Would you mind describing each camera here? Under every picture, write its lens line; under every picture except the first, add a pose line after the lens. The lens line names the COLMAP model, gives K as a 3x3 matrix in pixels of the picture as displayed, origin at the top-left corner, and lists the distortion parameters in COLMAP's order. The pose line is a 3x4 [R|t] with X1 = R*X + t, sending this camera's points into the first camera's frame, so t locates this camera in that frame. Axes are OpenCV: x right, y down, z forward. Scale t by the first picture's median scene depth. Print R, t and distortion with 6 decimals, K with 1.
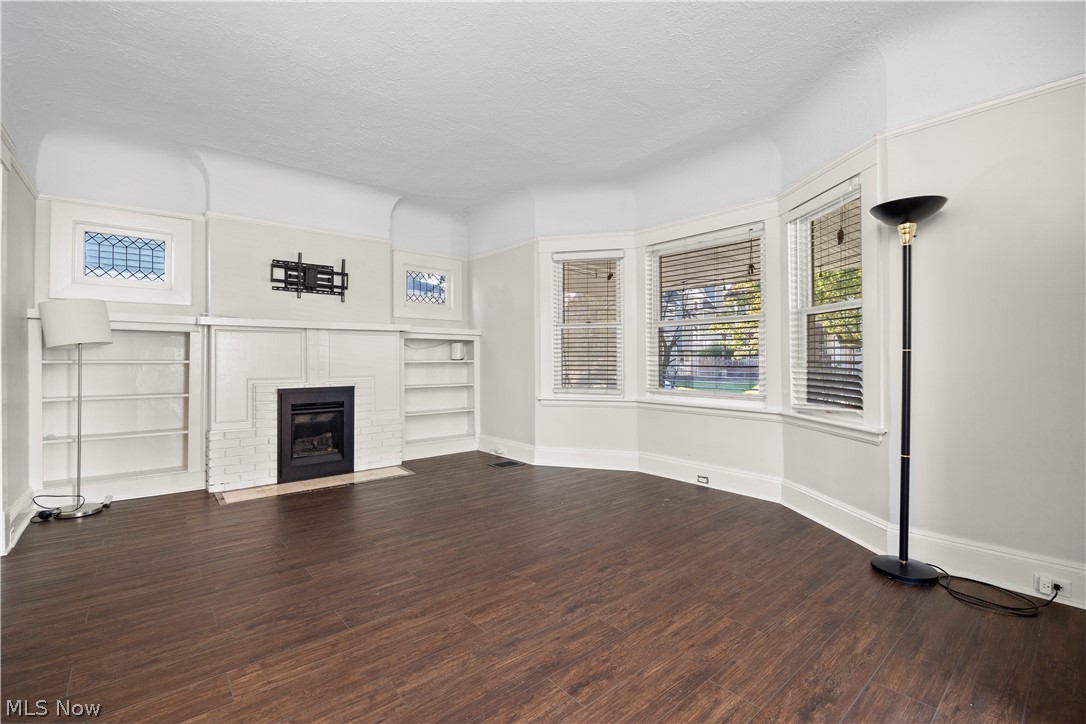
lens RADIAL K [[478.5, 0, 543.5], [0, 478.5, 357.9], [0, 0, 1]] dist [-0.004781, -0.000446]
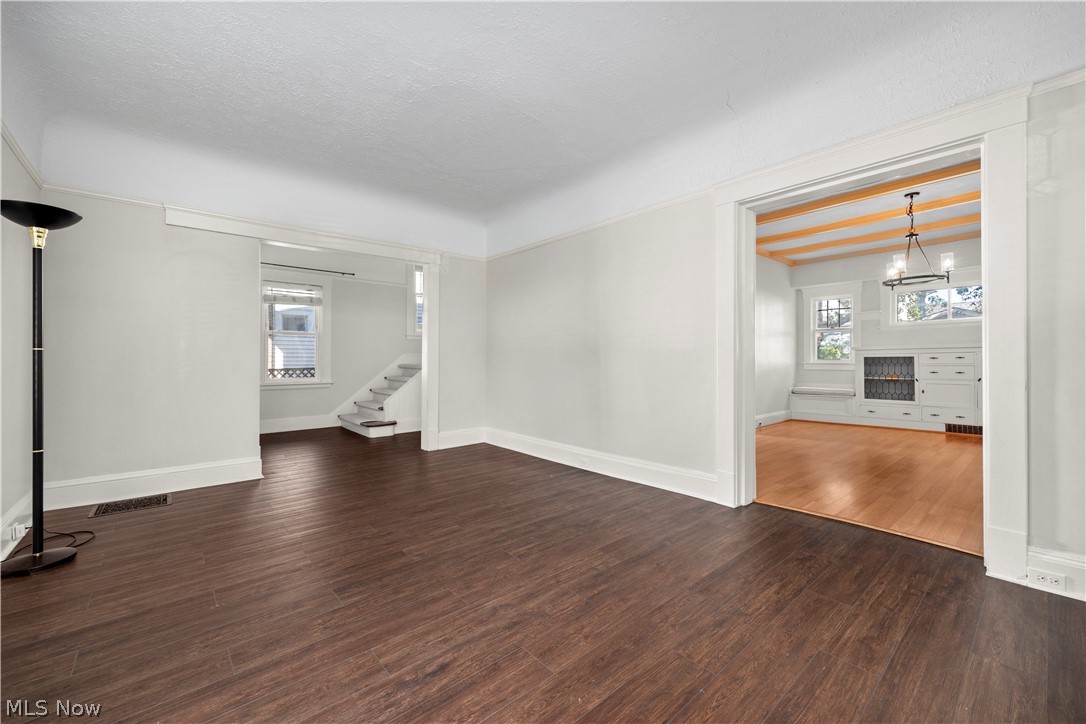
lens RADIAL K [[422.2, 0, 538.7], [0, 422.2, 359.3], [0, 0, 1]] dist [-0.001611, 0.000090]
pose [[-0.999965, 0.005129, -0.006671, -0.344565], [0.005115, 0.999985, 0.002157, 0.011045], [0.006682, 0.002122, -0.999975, 2.043588]]
